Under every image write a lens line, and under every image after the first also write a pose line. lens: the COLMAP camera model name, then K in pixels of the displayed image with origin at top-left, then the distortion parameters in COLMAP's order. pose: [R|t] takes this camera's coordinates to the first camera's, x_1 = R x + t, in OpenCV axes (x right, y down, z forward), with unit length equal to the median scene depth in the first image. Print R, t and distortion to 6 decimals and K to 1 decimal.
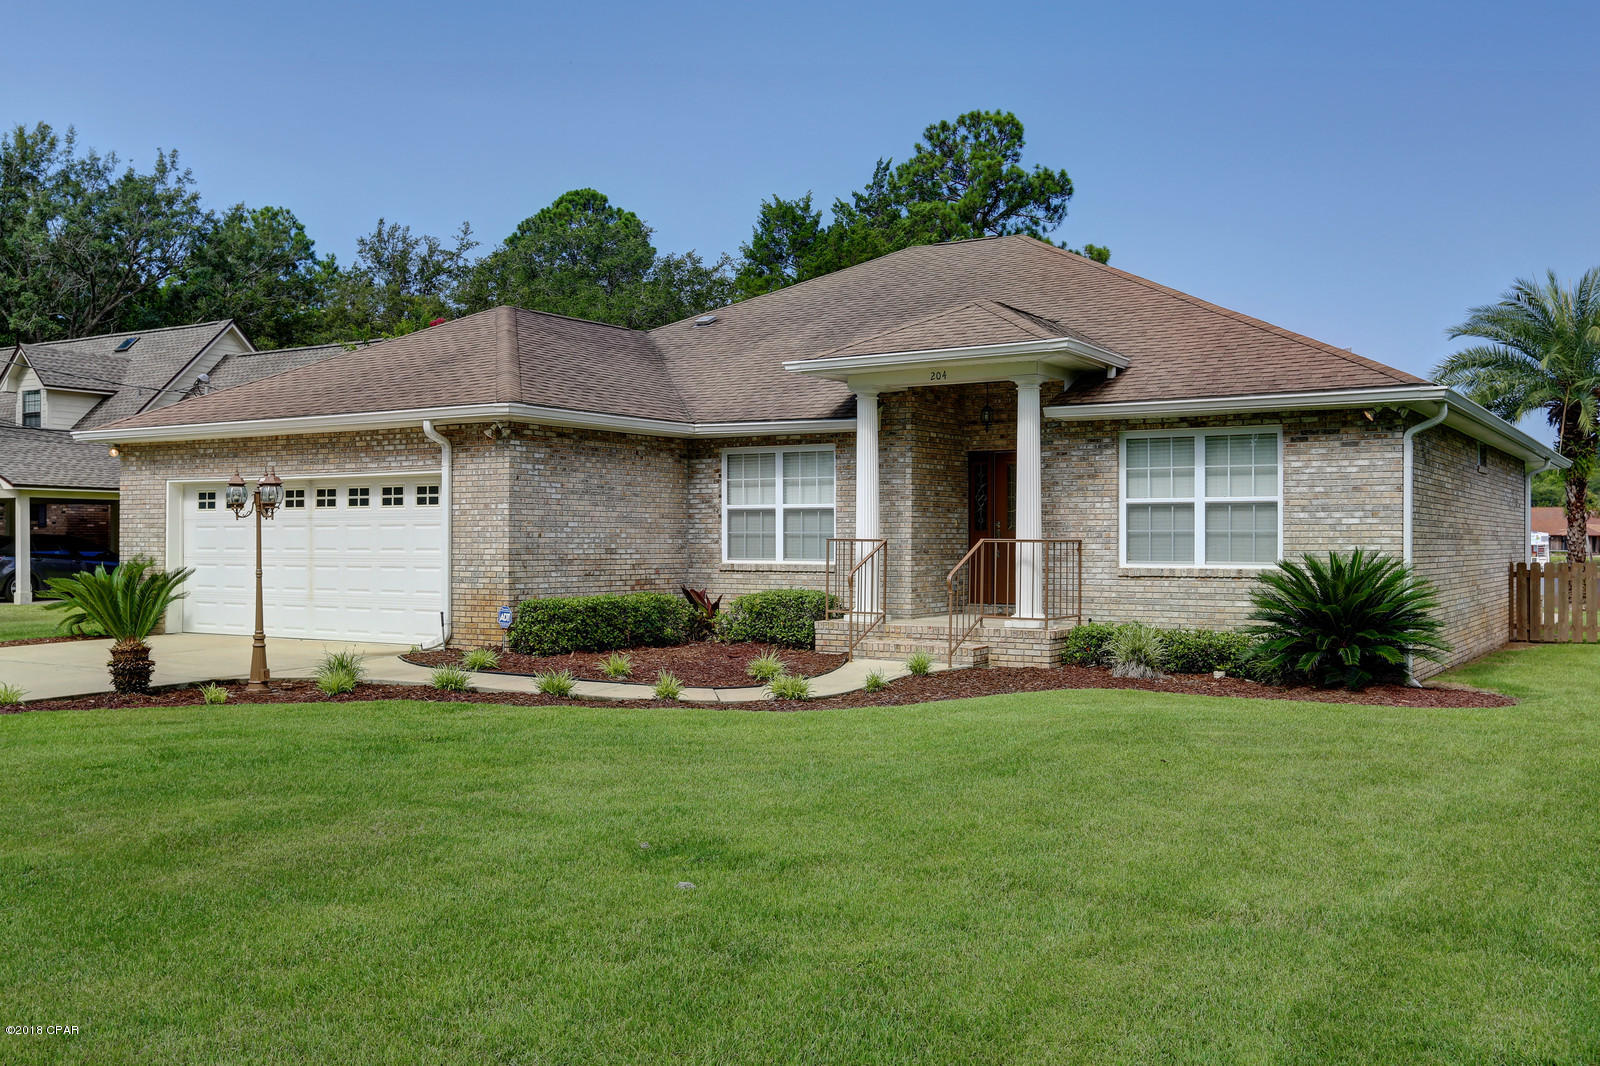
lens RADIAL K [[1422.0, 0, 800.0], [0, 1422.0, 533.0], [0, 0, 1]] dist [0.009931, 0.010230]
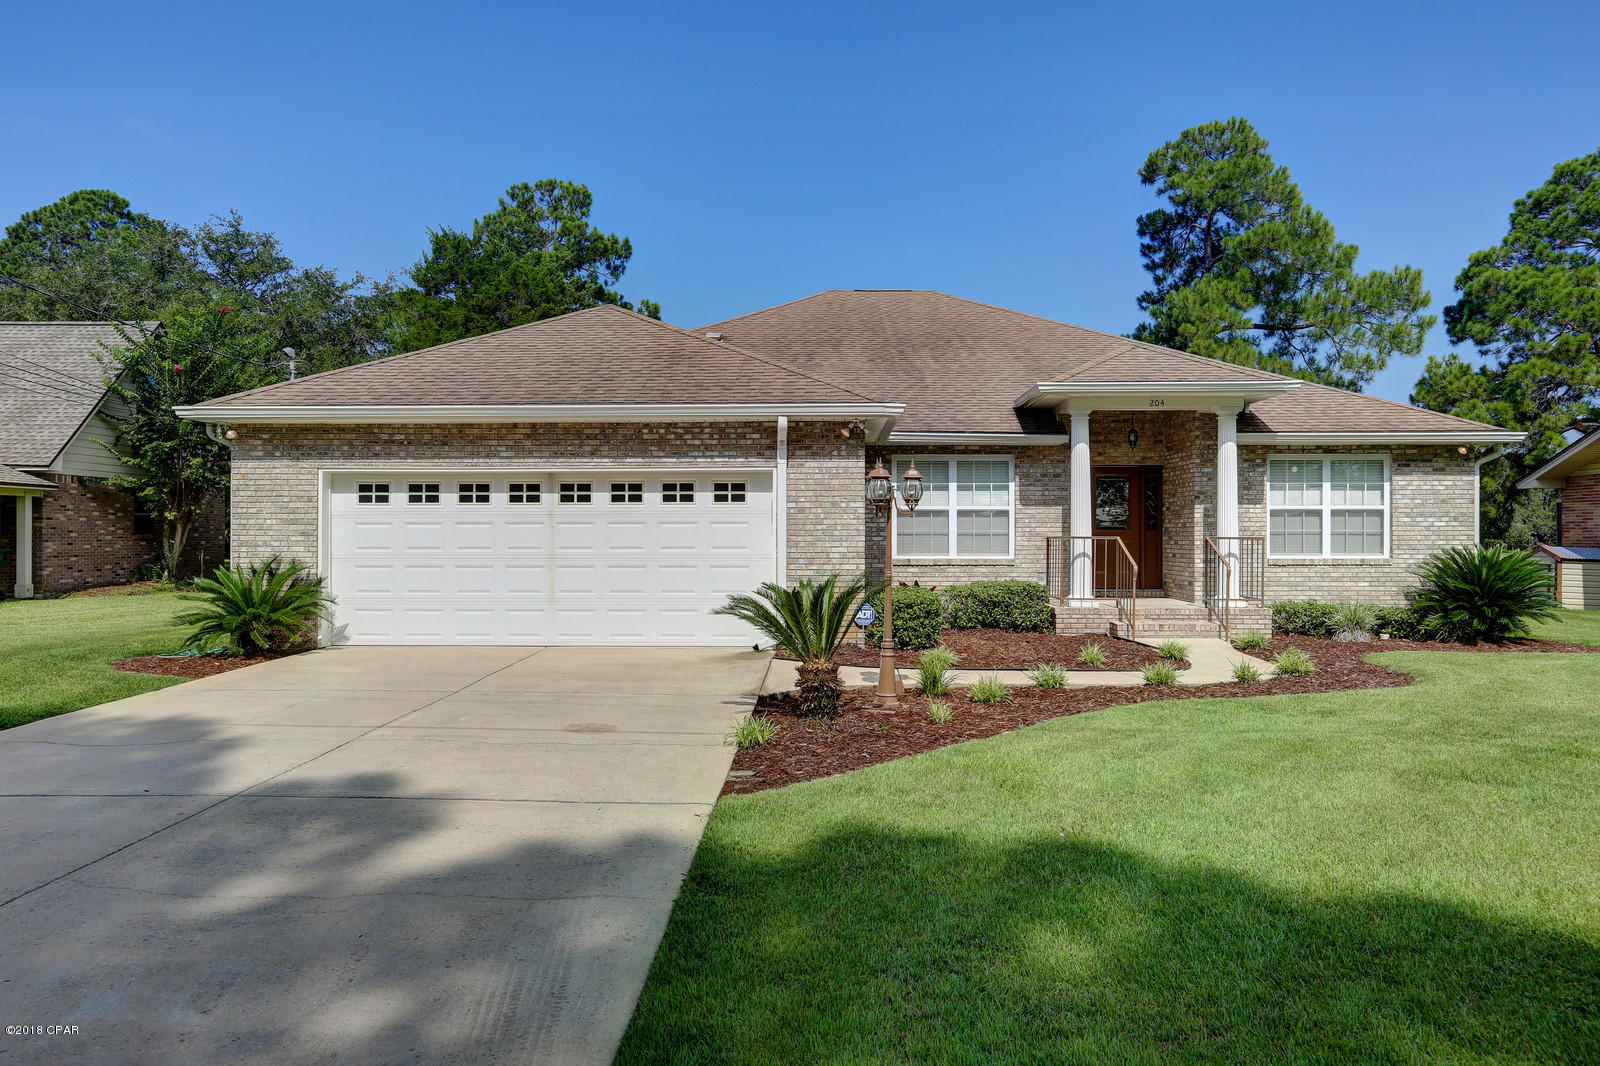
lens RADIAL K [[1119.6, 0, 800.0], [0, 1119.6, 533.0], [0, 0, 1]] dist [-0.059939, 0.107208]
pose [[0.858412, 0.001048, 0.512960, -0.611413], [-0.001387, 0.999999, 0.000277, 0.001021], [-0.512959, -0.000949, 0.858413, 0.315190]]
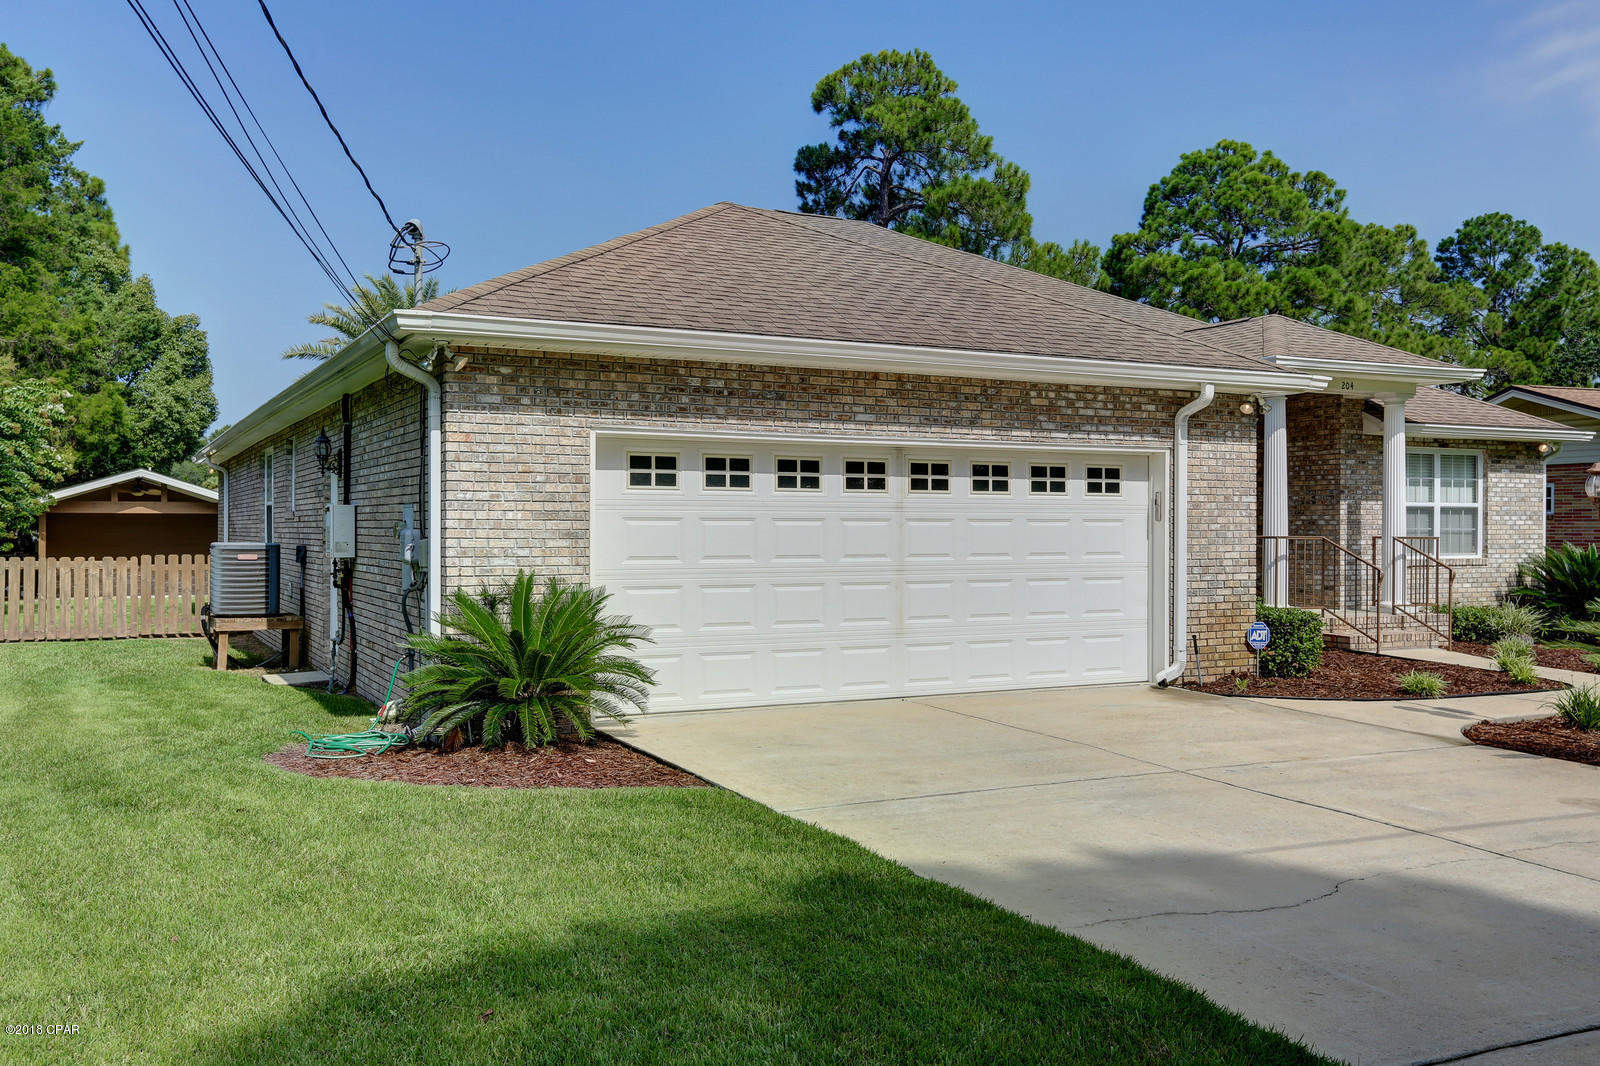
lens RADIAL K [[1388.3, 0, 800.0], [0, 1388.3, 533.0], [0, 0, 1]] dist [-0.045096, 0.177101]
pose [[0.508015, -0.003493, 0.861341, -0.955792], [-0.005874, 0.999954, 0.007520, -0.003695], [-0.861328, -0.008880, 0.507972, 0.767637]]
